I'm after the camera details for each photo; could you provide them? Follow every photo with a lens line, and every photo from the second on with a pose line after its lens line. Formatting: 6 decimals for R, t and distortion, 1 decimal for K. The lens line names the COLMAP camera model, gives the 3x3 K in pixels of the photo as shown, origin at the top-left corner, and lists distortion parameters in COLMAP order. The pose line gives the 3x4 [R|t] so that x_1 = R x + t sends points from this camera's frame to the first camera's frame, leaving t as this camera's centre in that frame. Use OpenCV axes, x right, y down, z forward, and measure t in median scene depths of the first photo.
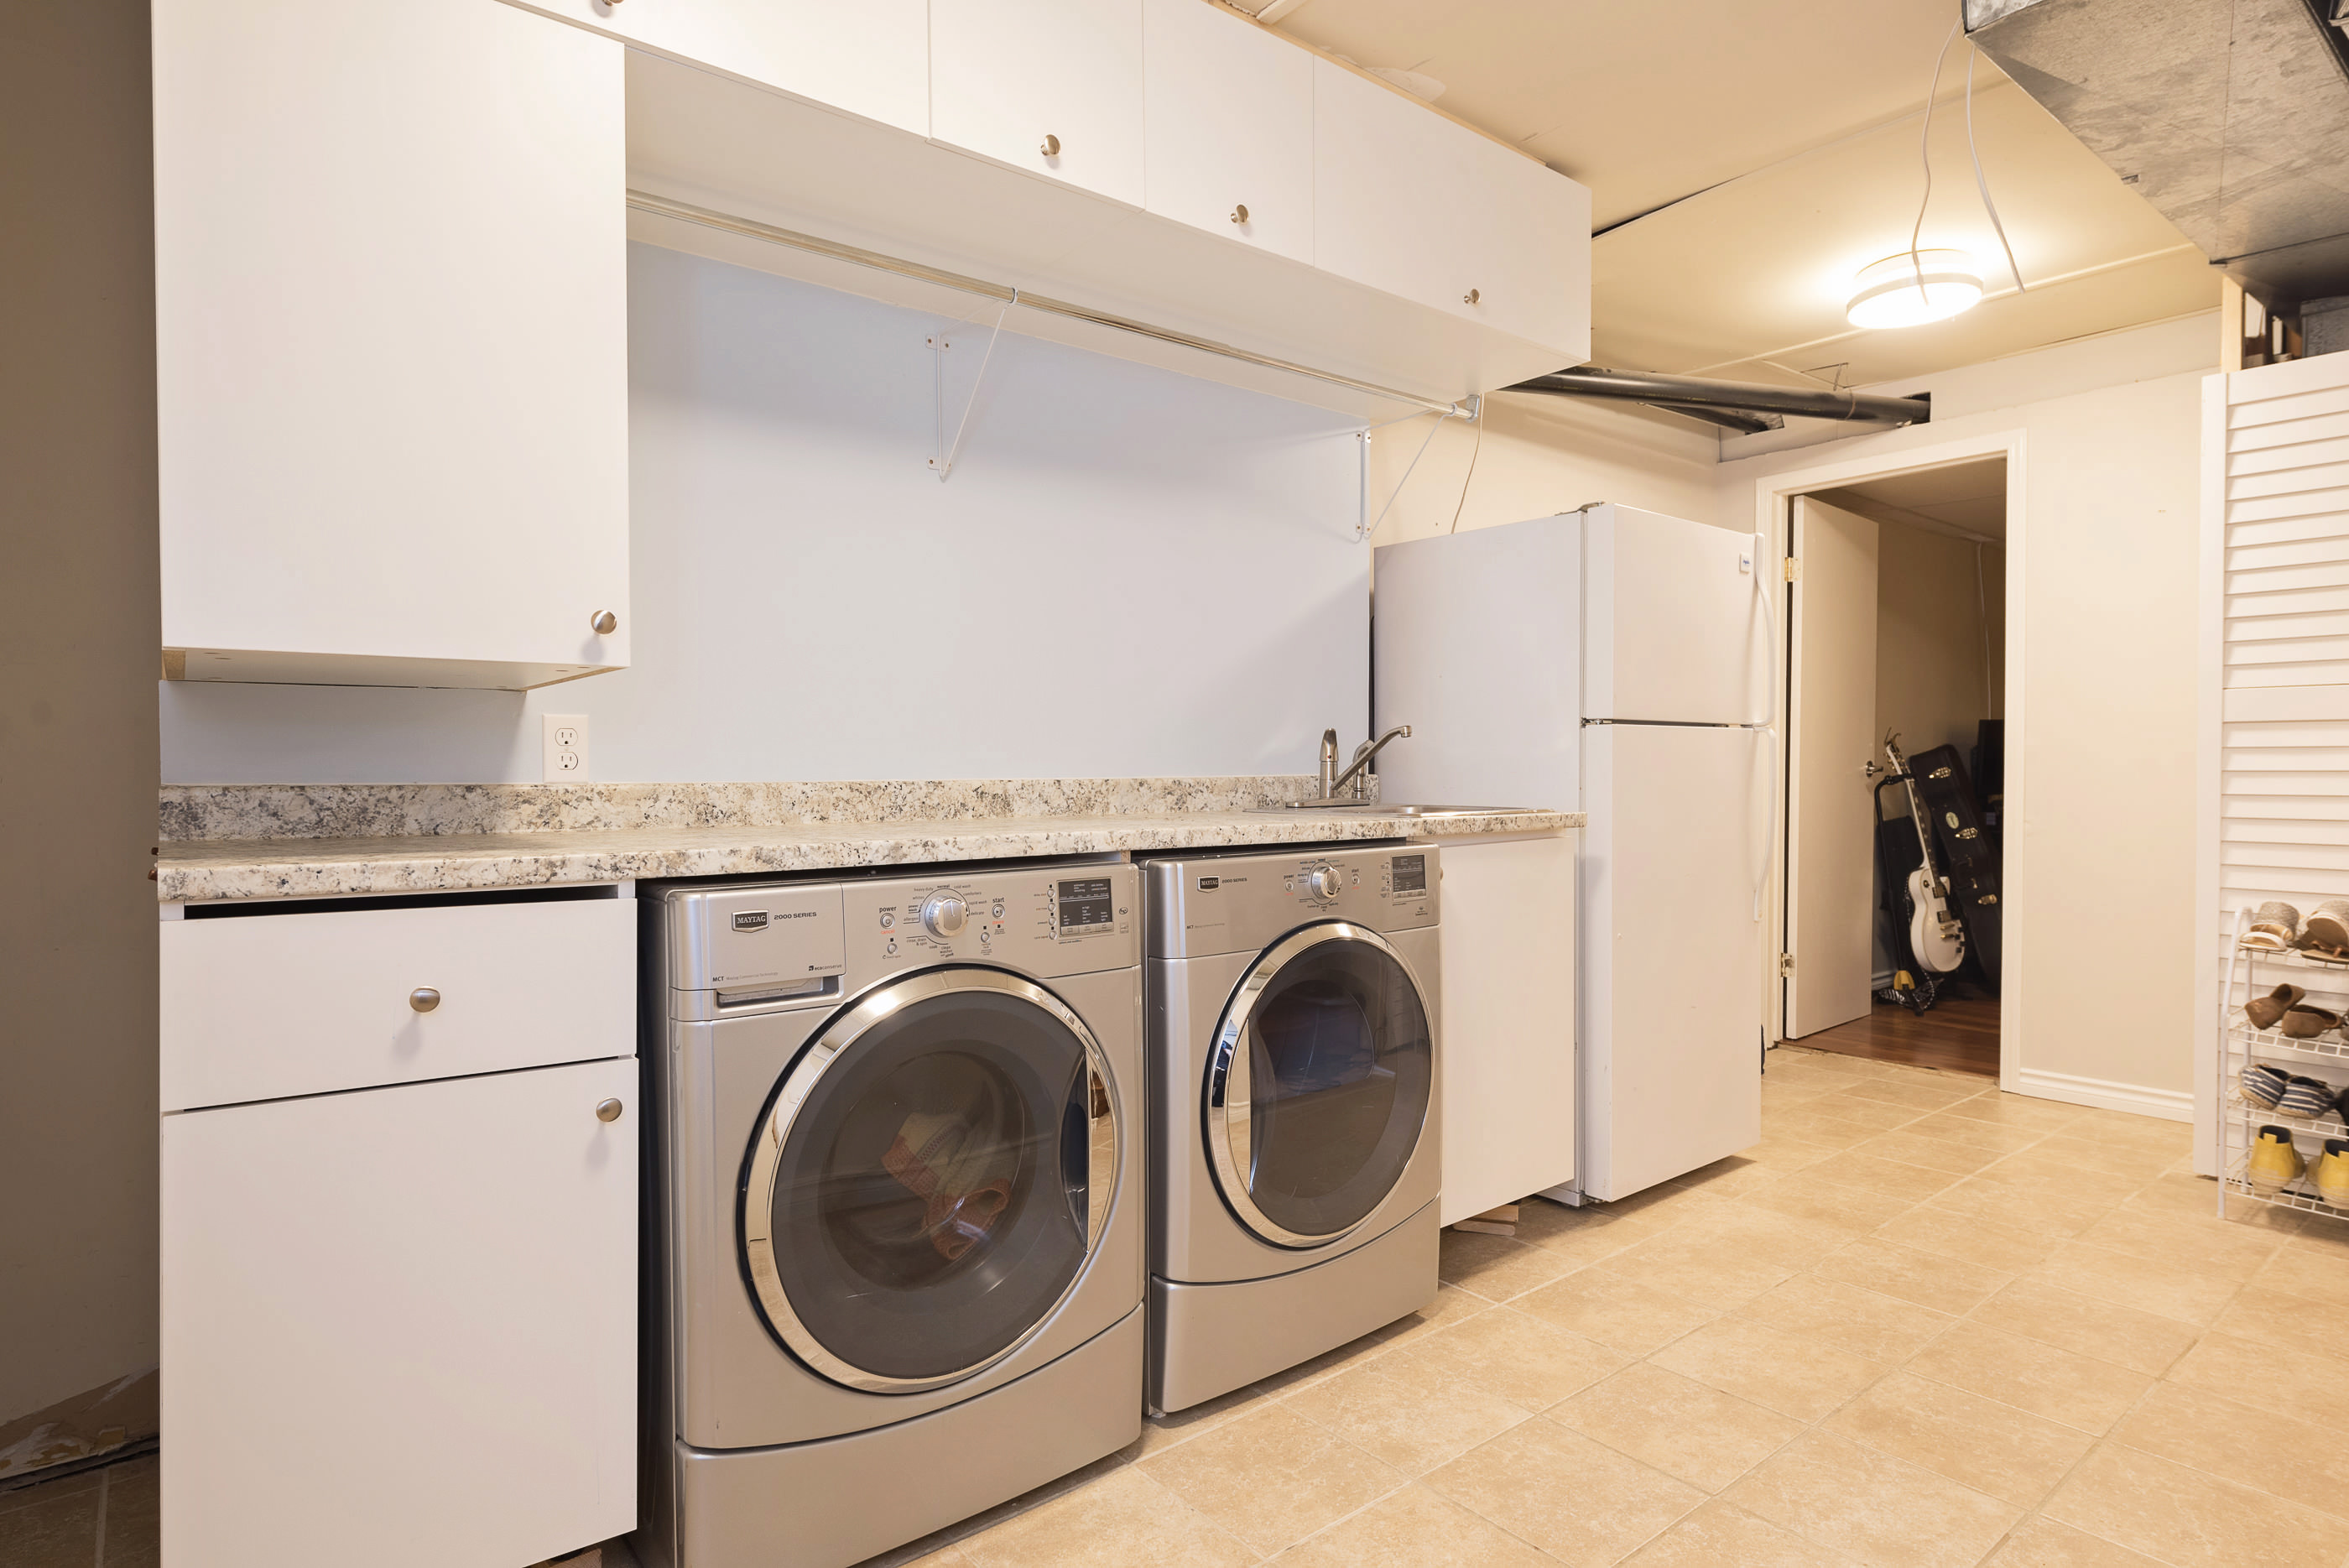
lens RADIAL K [[1258.5, 0, 1174.5], [0, 1258.5, 784.0], [0, 0, 1]] dist [-0.000152, -0.000137]
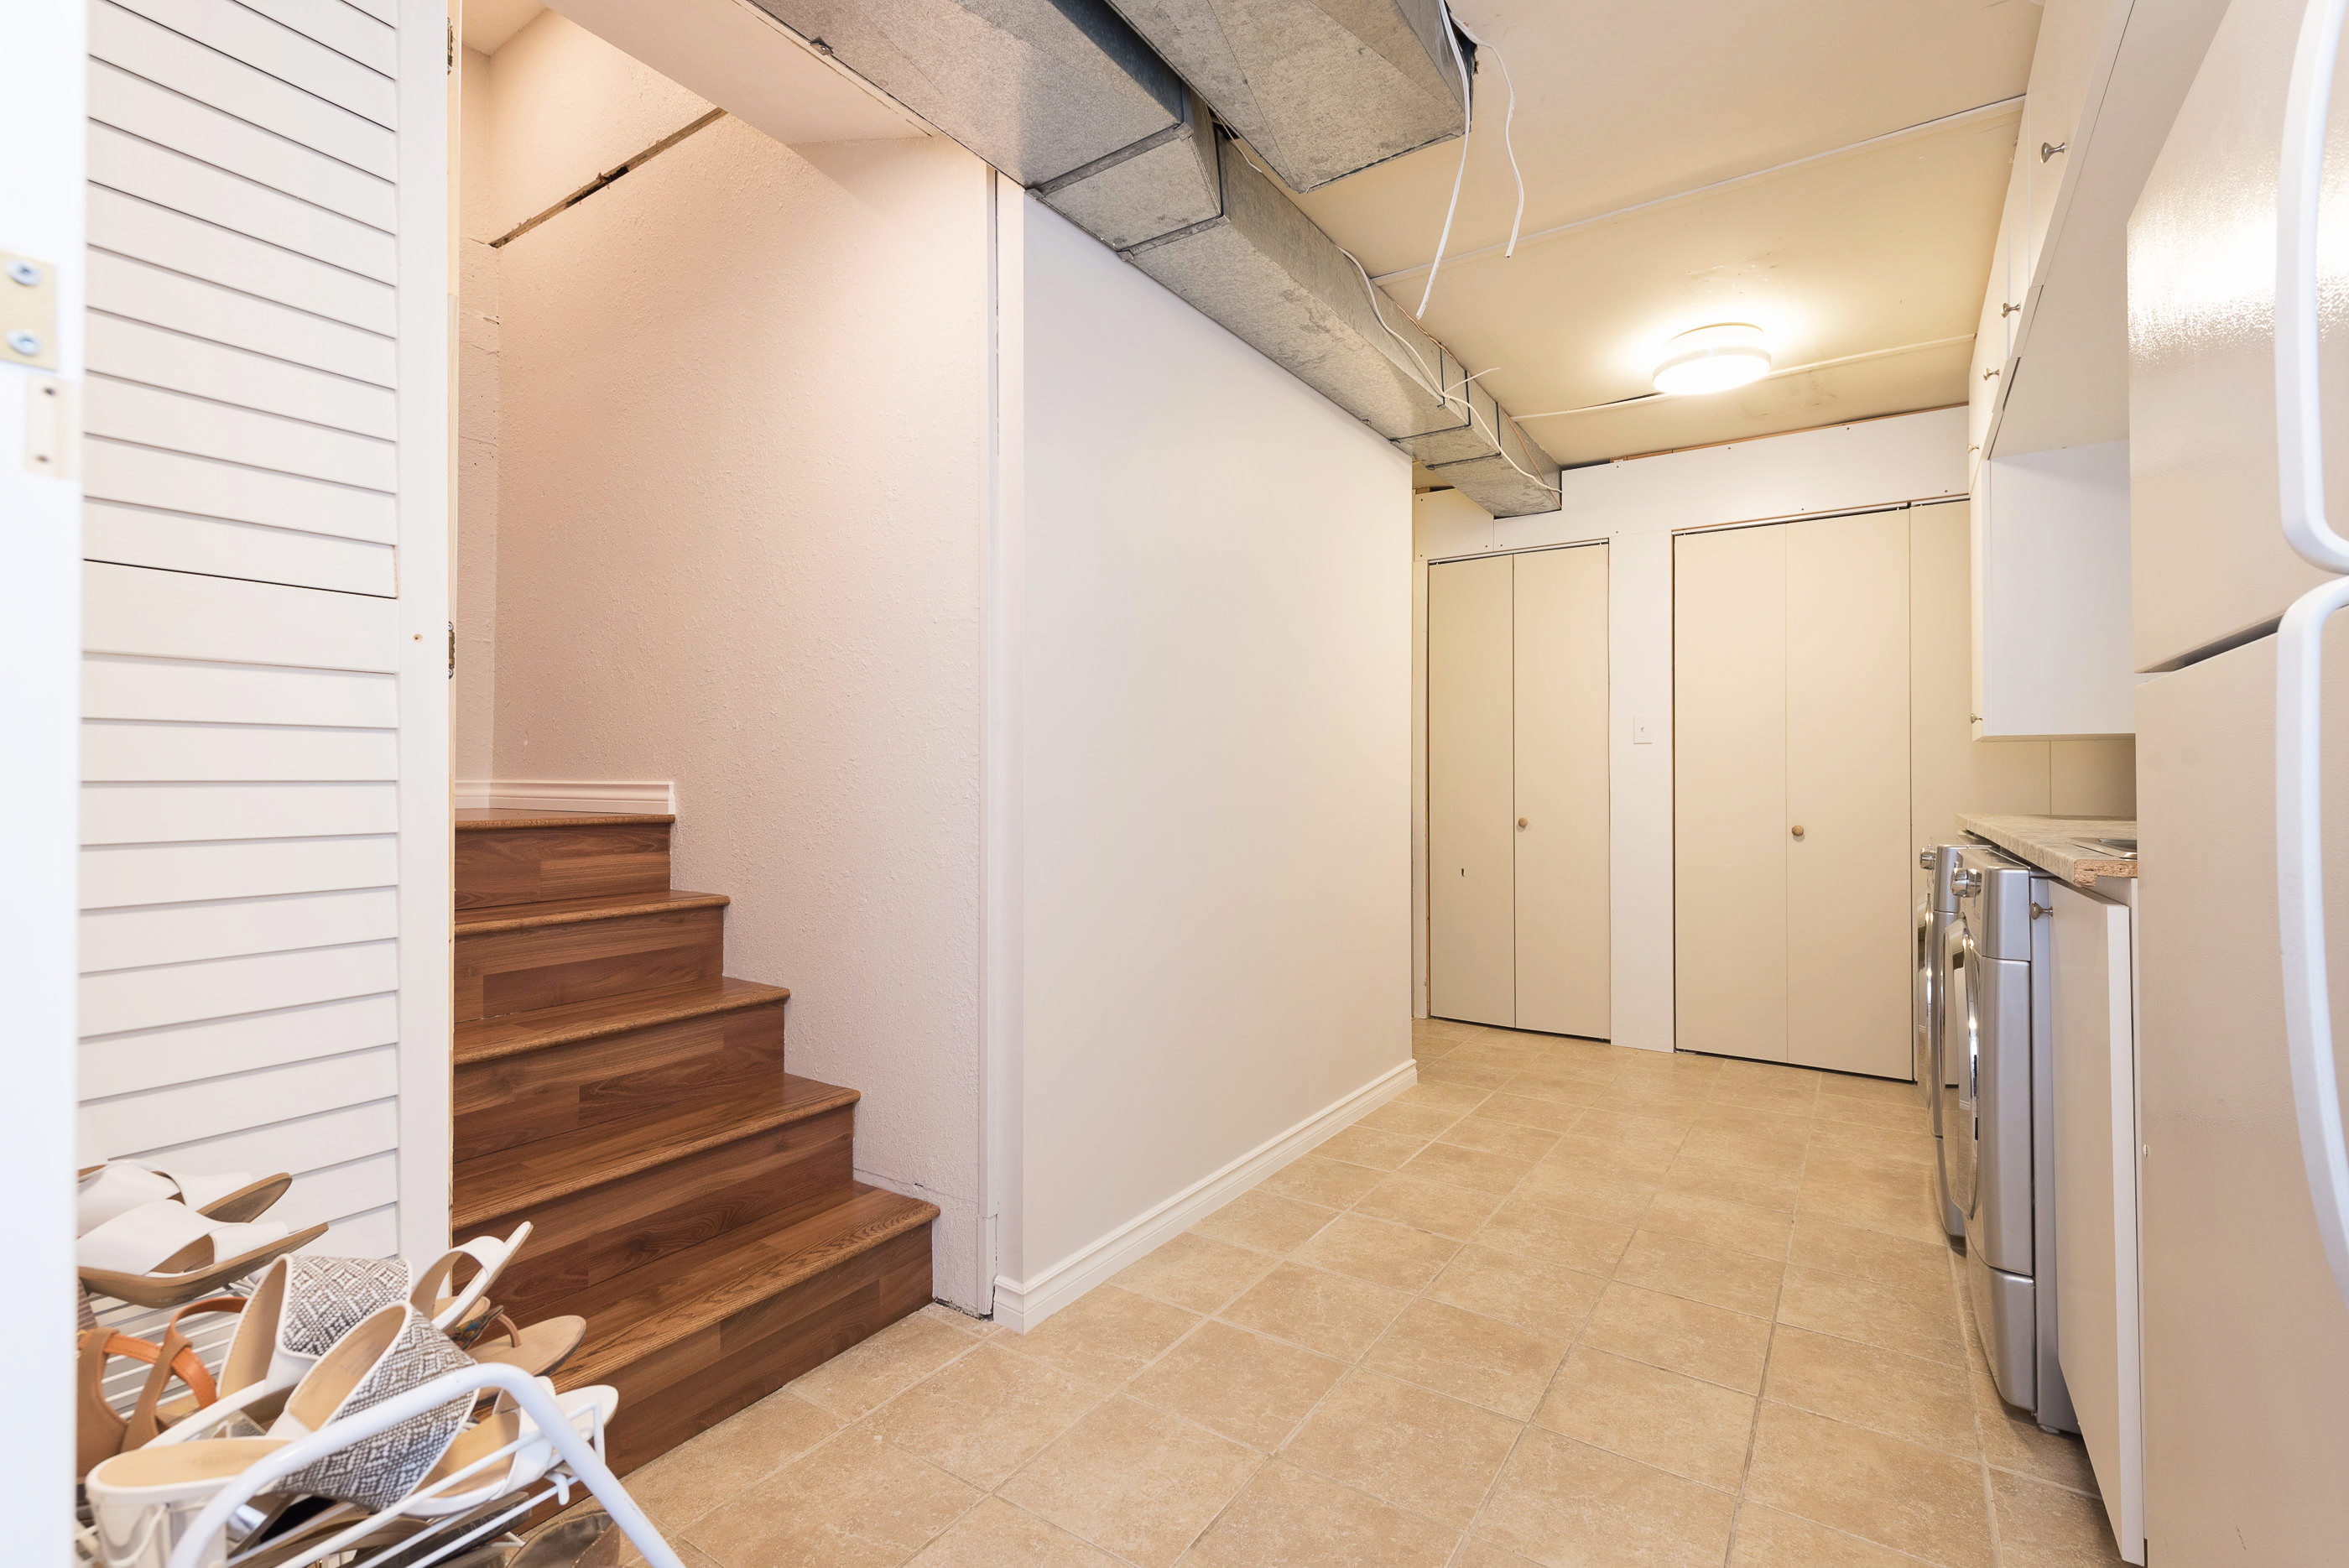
lens RADIAL K [[1051.9, 0, 1174.5], [0, 1051.9, 784.0], [0, 0, 1]] dist [0.000215, -0.000060]
pose [[-0.952625, 0.002699, -0.304134, 1.136749], [-0.002524, 0.999856, 0.016781, -0.021024], [0.304136, 0.016753, -0.952481, 1.777078]]
